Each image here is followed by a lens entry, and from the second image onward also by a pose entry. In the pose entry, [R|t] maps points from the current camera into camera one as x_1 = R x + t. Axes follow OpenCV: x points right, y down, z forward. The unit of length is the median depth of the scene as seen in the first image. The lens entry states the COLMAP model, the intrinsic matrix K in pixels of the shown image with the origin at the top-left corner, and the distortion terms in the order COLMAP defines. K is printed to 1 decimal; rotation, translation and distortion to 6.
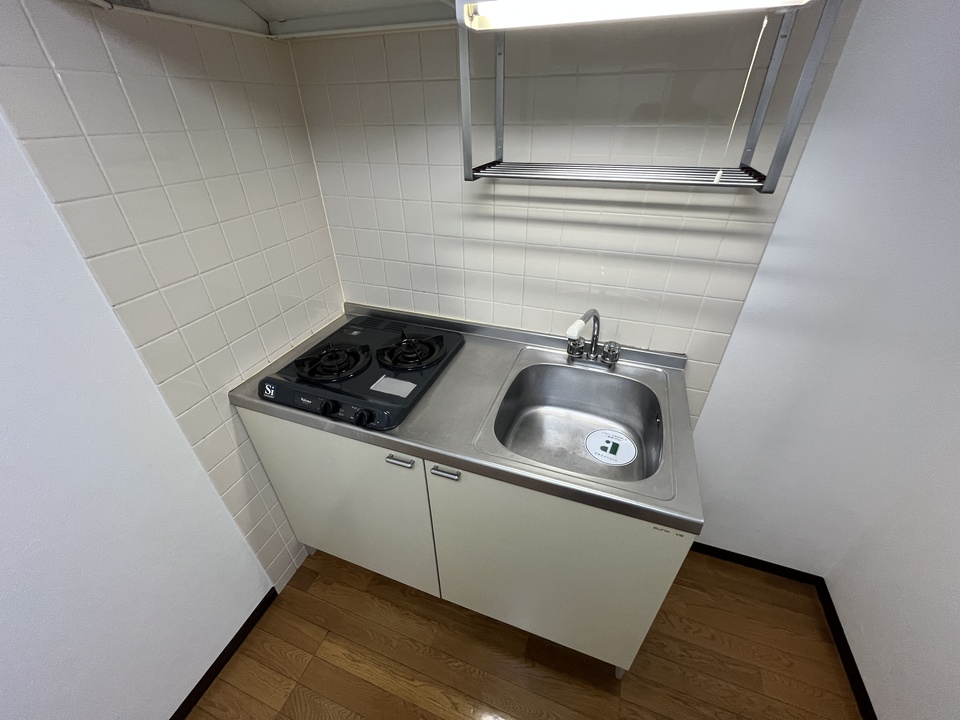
lens RADIAL K [[387.3, 0, 478.3], [0, 387.3, 360.2], [0, 0, 1]] dist [-0.000545, -0.000582]
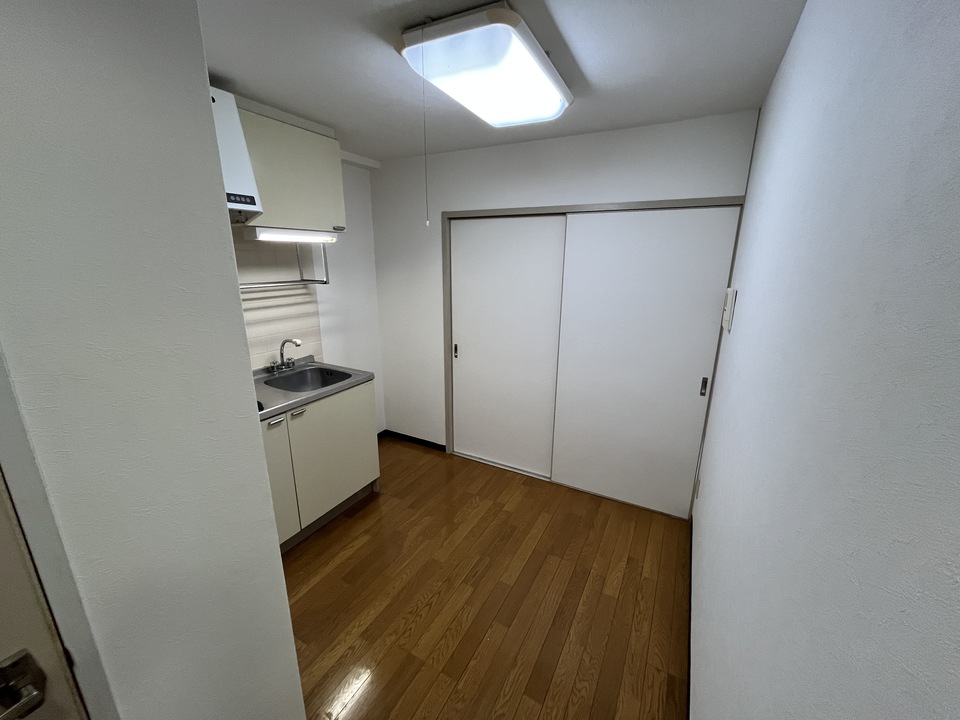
lens RADIAL K [[385.7, 0, 479.8], [0, 385.7, 360.8], [0, 0, 1]] dist [-0.000487, -0.000084]
pose [[0.152886, -0.246505, 0.957006, -1.484491], [0.530814, 0.837322, 0.130877, 0.241404], [-0.833584, 0.487983, 0.258863, -0.398886]]
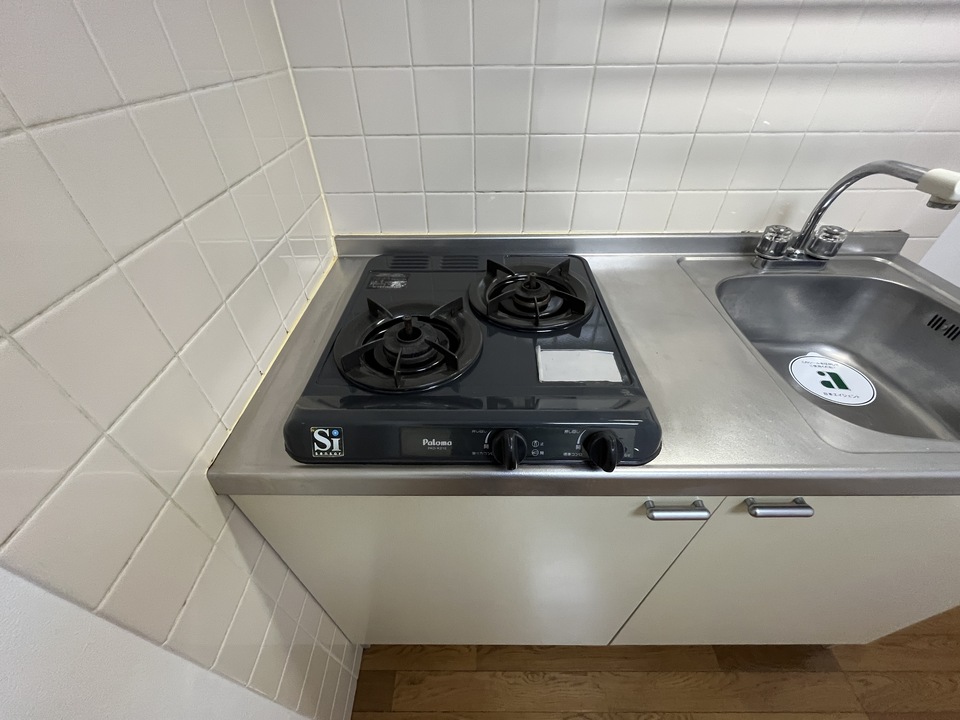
lens RADIAL K [[387.3, 0, 478.3], [0, 387.3, 360.2], [0, 0, 1]] dist [-0.000545, -0.000582]
pose [[0.940223, -0.219722, 0.260199, -0.429459], [0.182119, 0.970002, 0.161025, -0.039080], [-0.287774, -0.104012, 0.952033, 0.514112]]
